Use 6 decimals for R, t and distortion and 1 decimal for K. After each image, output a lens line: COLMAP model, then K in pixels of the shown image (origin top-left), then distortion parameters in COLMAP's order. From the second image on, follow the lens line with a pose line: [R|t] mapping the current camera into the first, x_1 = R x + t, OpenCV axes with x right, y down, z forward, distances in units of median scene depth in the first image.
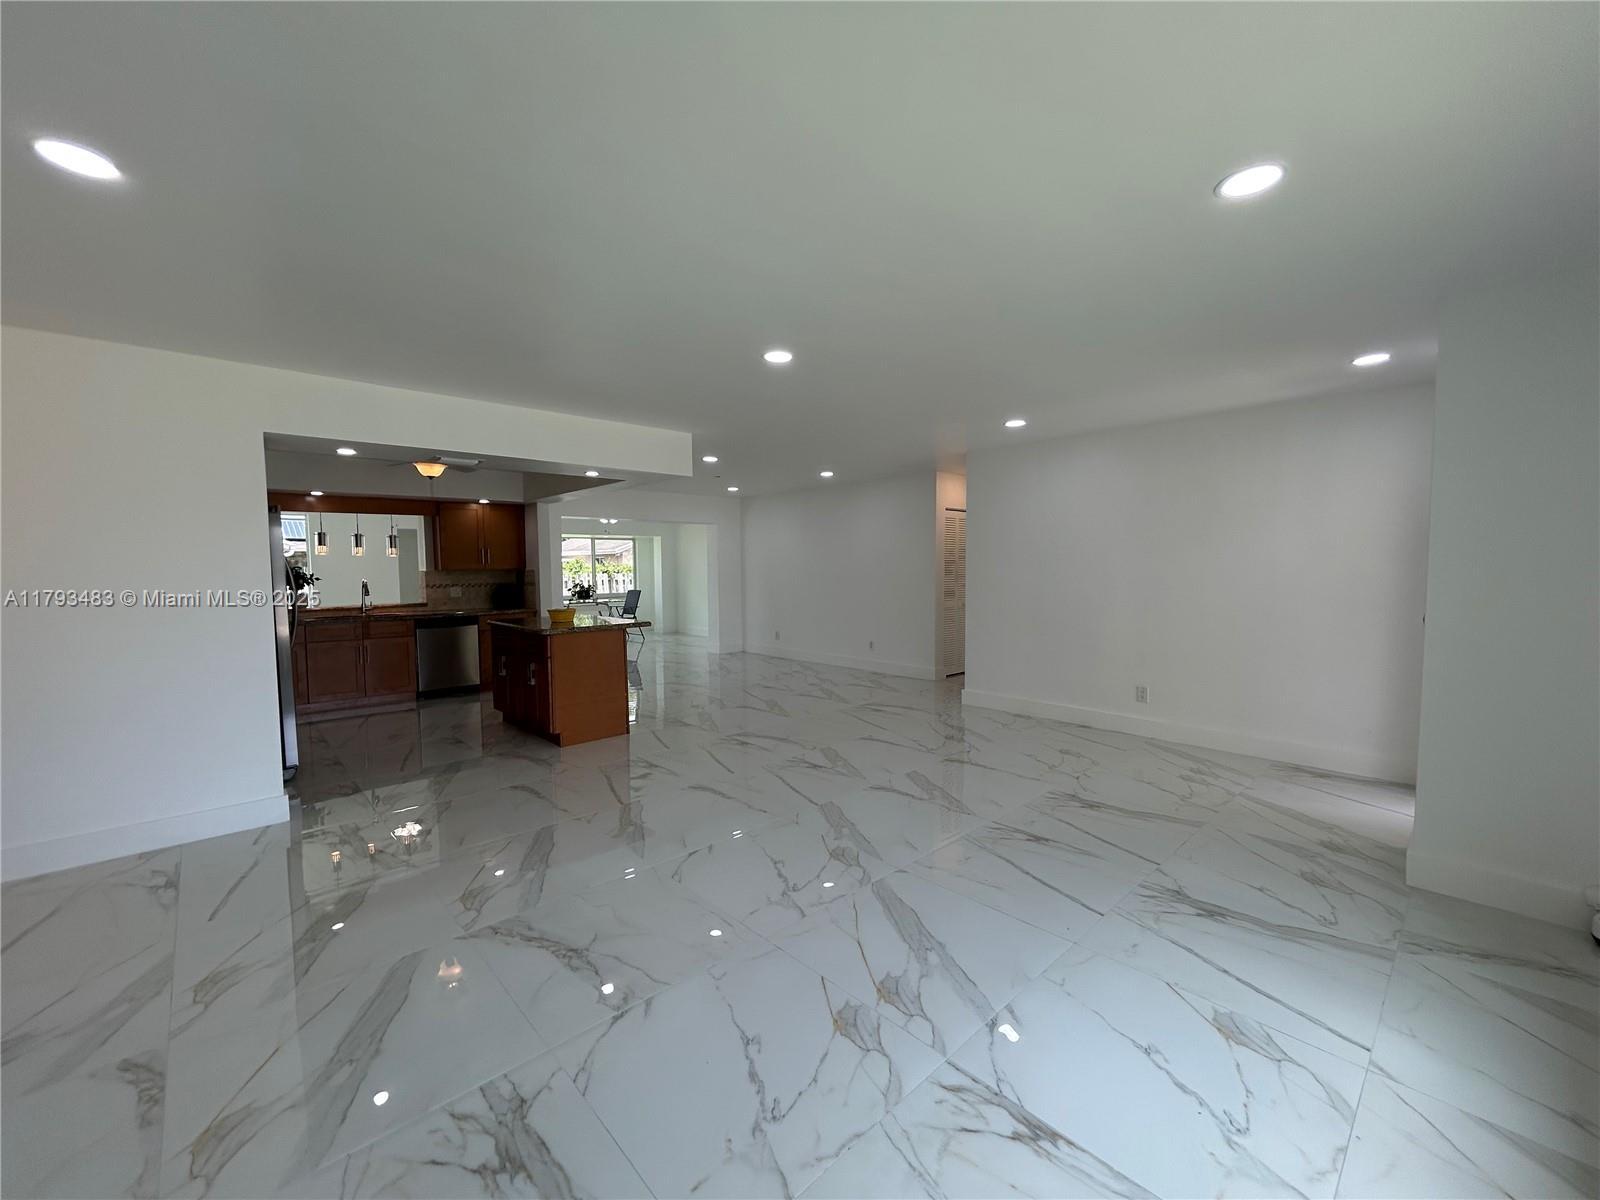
lens RADIAL K [[647.6, 0, 796.1], [0, 647.6, 596.9], [0, 0, 1]] dist [0.004787, 0.000273]
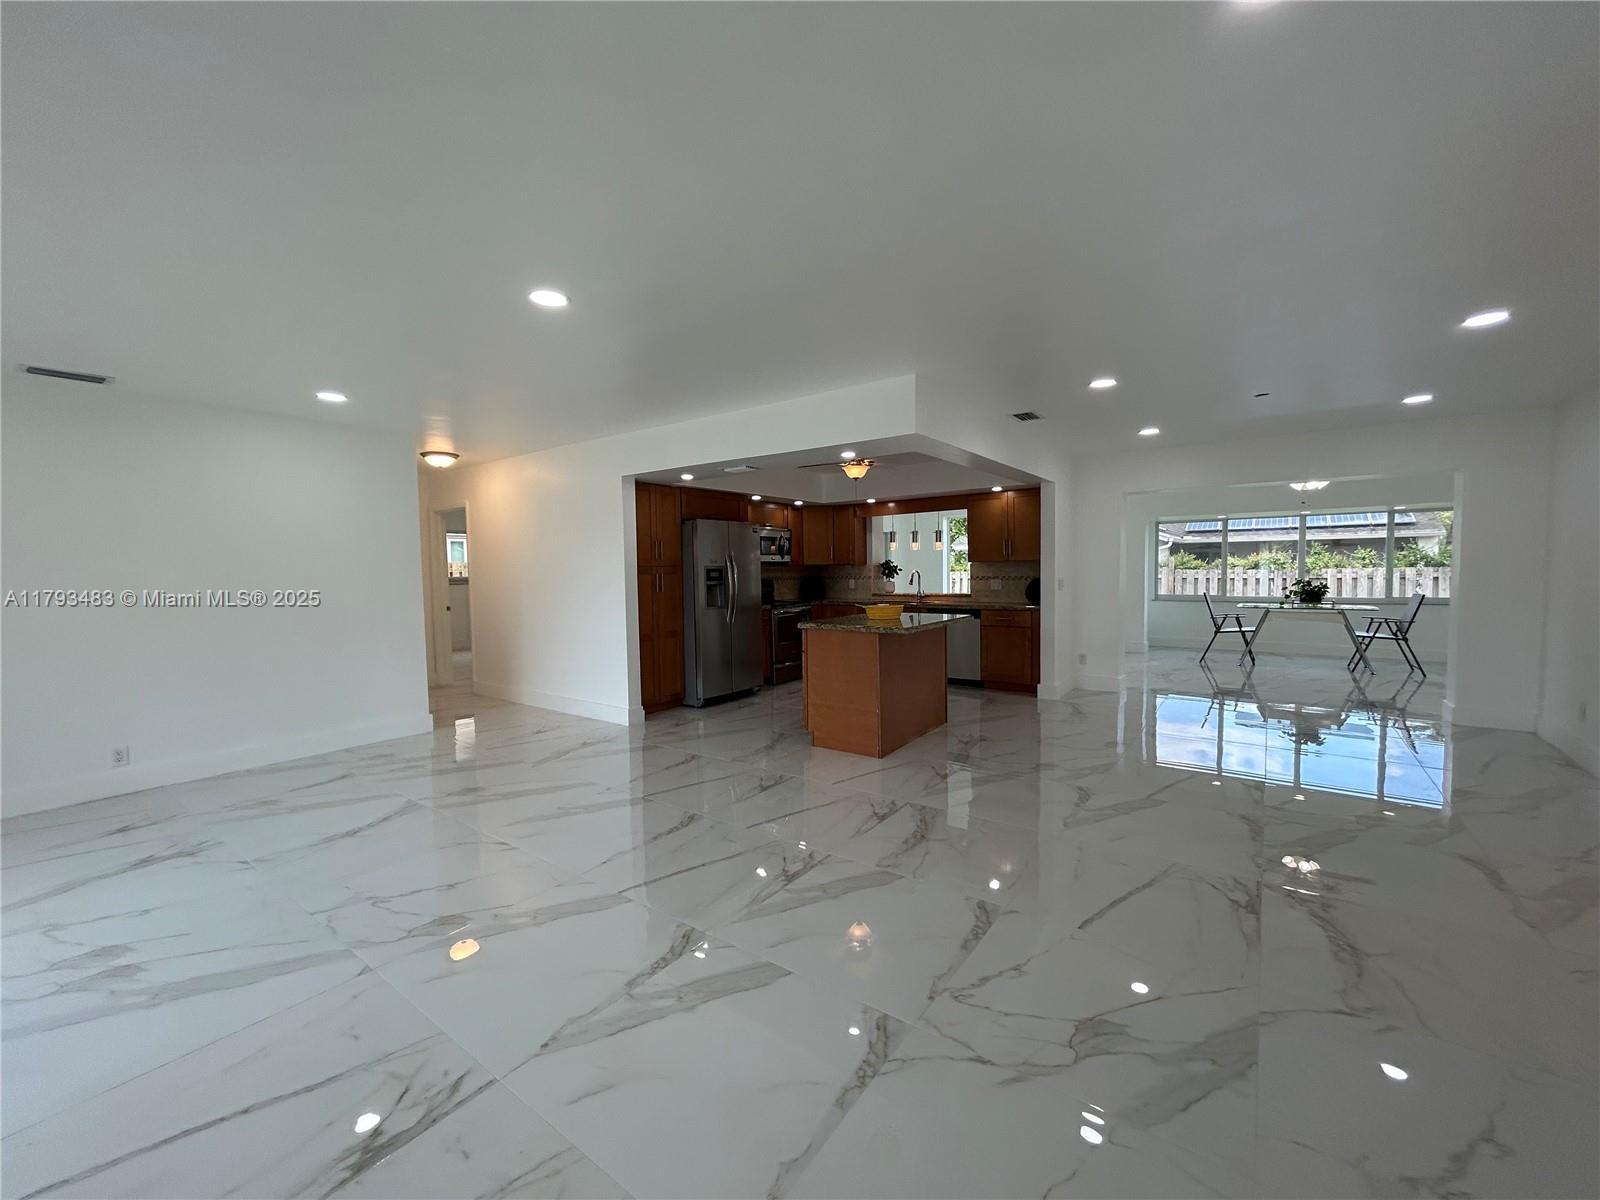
lens RADIAL K [[647.6, 0, 796.1], [0, 647.6, 596.9], [0, 0, 1]] dist [0.004787, 0.000273]
pose [[0.181448, 0.050330, -0.982112, 0.534944], [-0.035766, 0.998366, 0.044555, -0.030547], [0.982750, 0.027042, 0.182952, 0.745458]]
